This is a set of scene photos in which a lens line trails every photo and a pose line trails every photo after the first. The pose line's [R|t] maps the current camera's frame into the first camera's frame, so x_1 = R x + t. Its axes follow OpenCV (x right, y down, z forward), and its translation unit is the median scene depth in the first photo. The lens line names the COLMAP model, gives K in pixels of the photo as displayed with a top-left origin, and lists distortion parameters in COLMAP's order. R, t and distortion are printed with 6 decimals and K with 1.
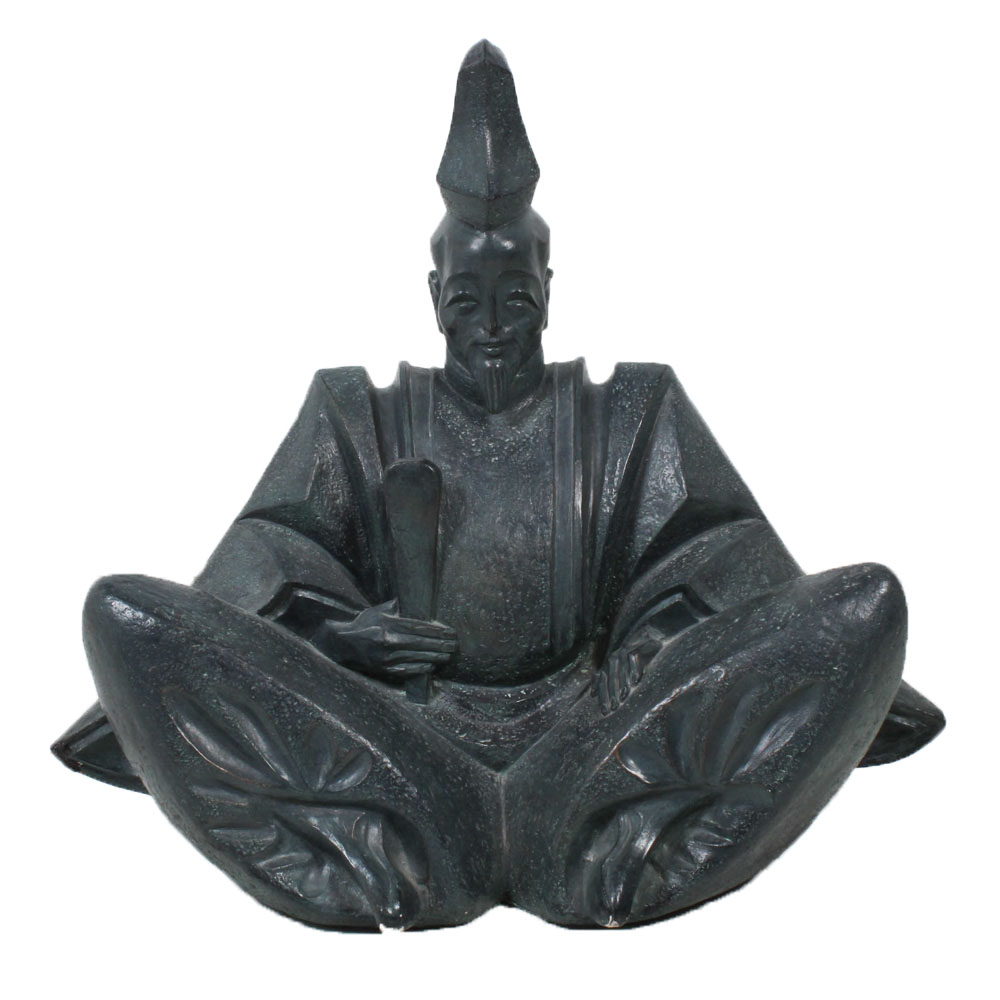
lens RADIAL K [[2331.2, 0, 500.0], [0, 2331.2, 500.0], [0, 0, 1]] dist [-0.071826, -0.082850]
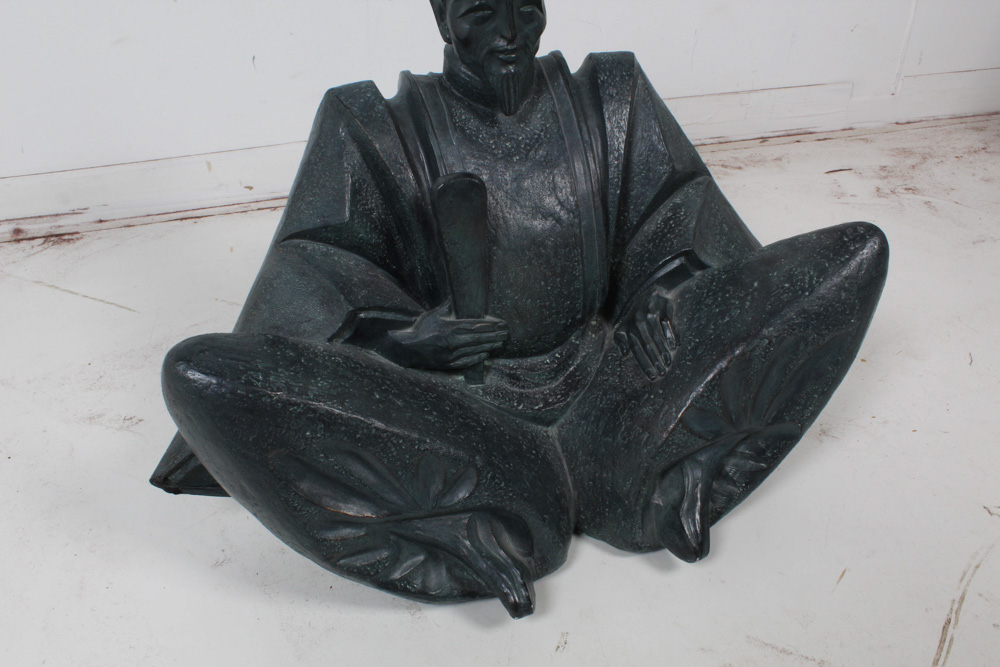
lens RADIAL K [[866.4, 0, 500.0], [0, 866.4, 333.5], [0, 0, 1]] dist [-0.160062, 0.147720]
pose [[0.950182, -0.180387, 0.254192, -0.126960], [0.091831, 0.941332, 0.324747, -0.072285], [-0.297860, -0.285227, 0.911002, 0.619127]]
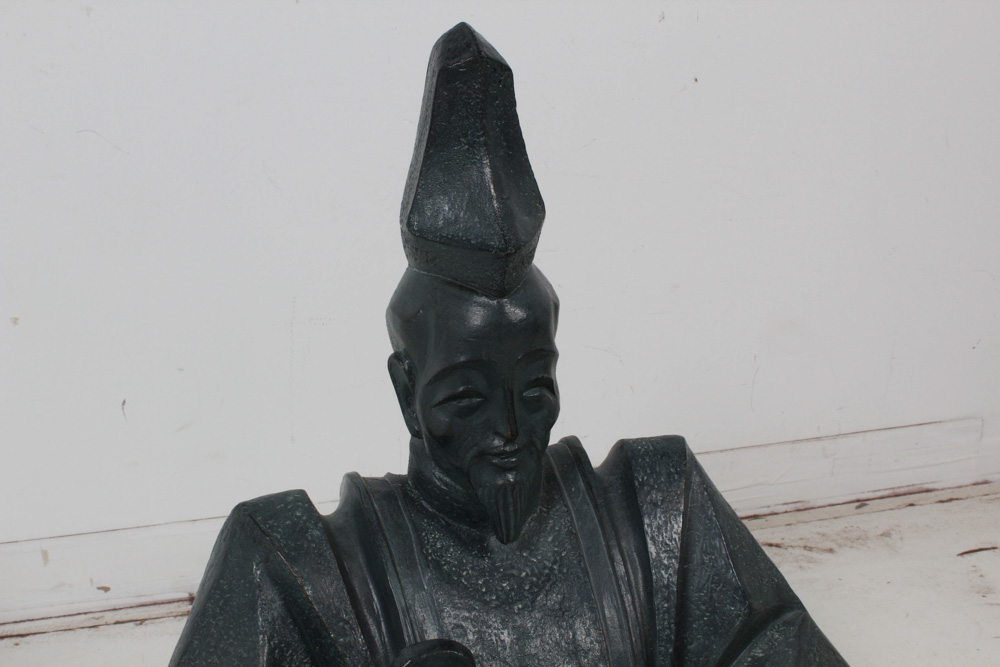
lens RADIAL K [[1250.4, 0, 500.0], [0, 1250.4, 333.5], [0, 0, 1]] dist [-0.104834, 0.203392]
pose [[0.941084, -0.094616, 0.324668, -0.125791], [0.093503, 0.995436, 0.019066, -0.110907], [-0.324990, 0.012415, 0.945636, 0.640974]]
